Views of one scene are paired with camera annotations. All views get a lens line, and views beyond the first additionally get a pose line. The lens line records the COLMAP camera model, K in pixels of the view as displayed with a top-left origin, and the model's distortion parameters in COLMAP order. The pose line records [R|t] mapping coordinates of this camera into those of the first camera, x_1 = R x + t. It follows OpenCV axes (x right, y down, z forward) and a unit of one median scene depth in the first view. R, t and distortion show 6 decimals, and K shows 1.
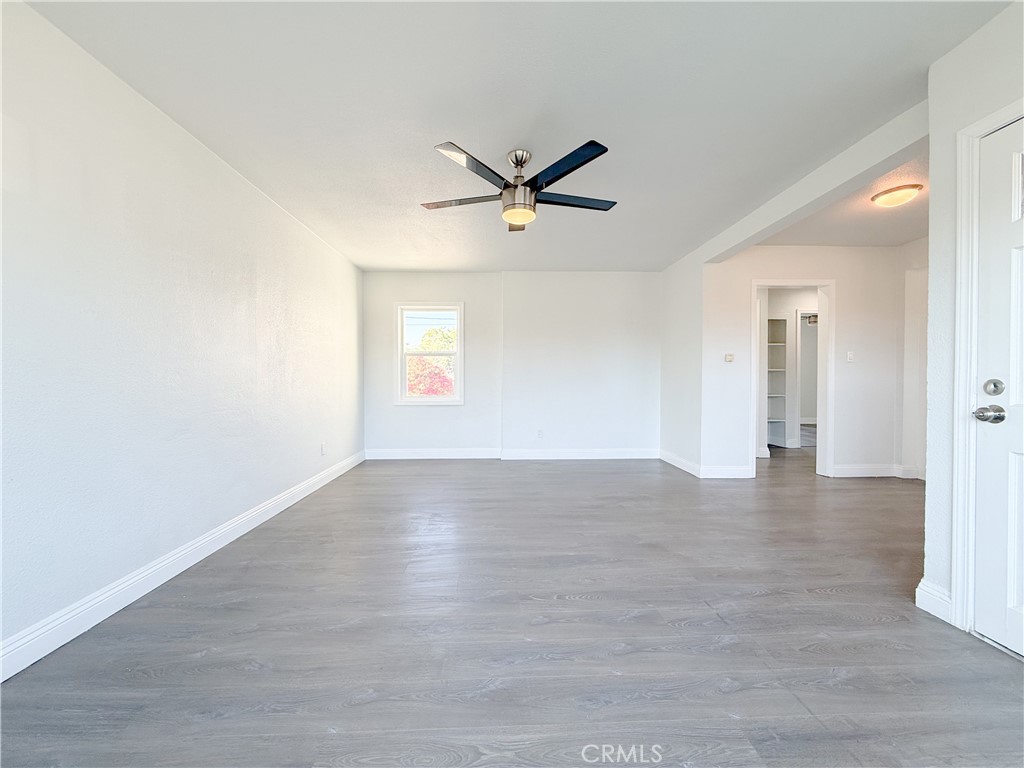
lens RADIAL K [[411.1, 0, 512.0], [0, 411.1, 384.0], [0, 0, 1]] dist [-0.000971, -0.000070]
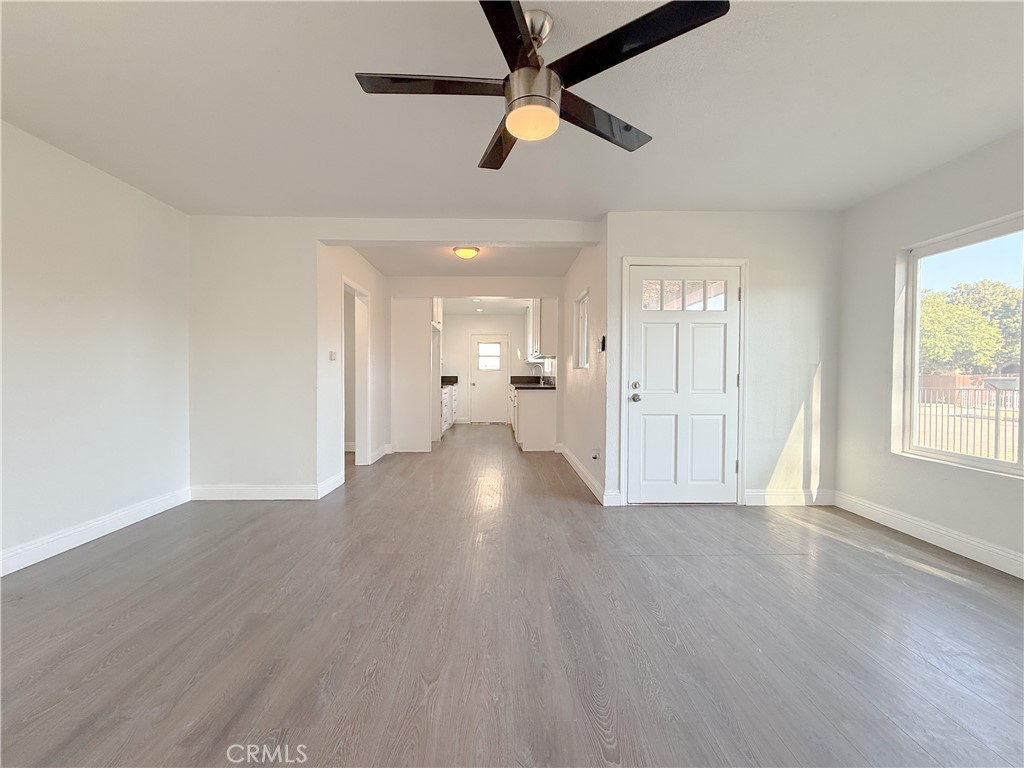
lens RADIAL K [[408.5, 0, 510.3], [0, 408.5, 384.4], [0, 0, 1]] dist [0.000512, 0.000295]
pose [[0.010240, -0.018656, 0.999774, -0.620356], [0.007265, 0.999801, 0.018582, -0.026639], [-0.999921, 0.007073, 0.010374, 1.052858]]
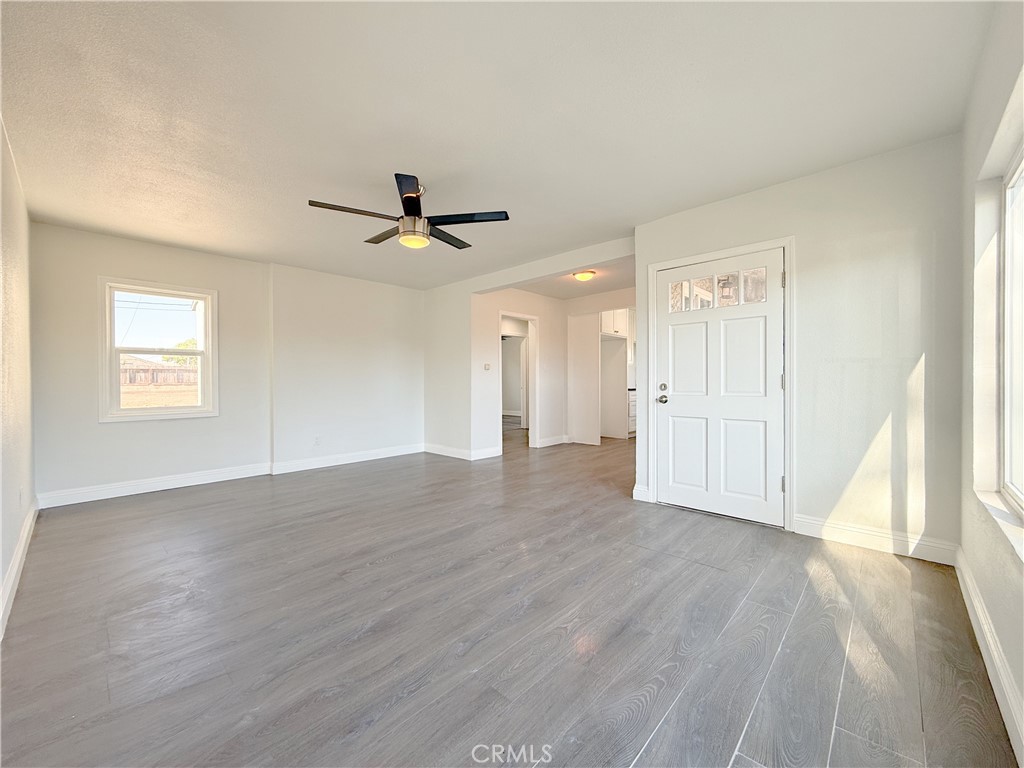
lens RADIAL K [[408.5, 0, 510.3], [0, 408.5, 384.4], [0, 0, 1]] dist [0.000512, 0.000295]
pose [[0.711012, -0.009360, 0.703118, -0.603248], [0.012986, 0.999916, 0.000179, -0.011183], [-0.703060, 0.009004, 0.711073, 0.017260]]
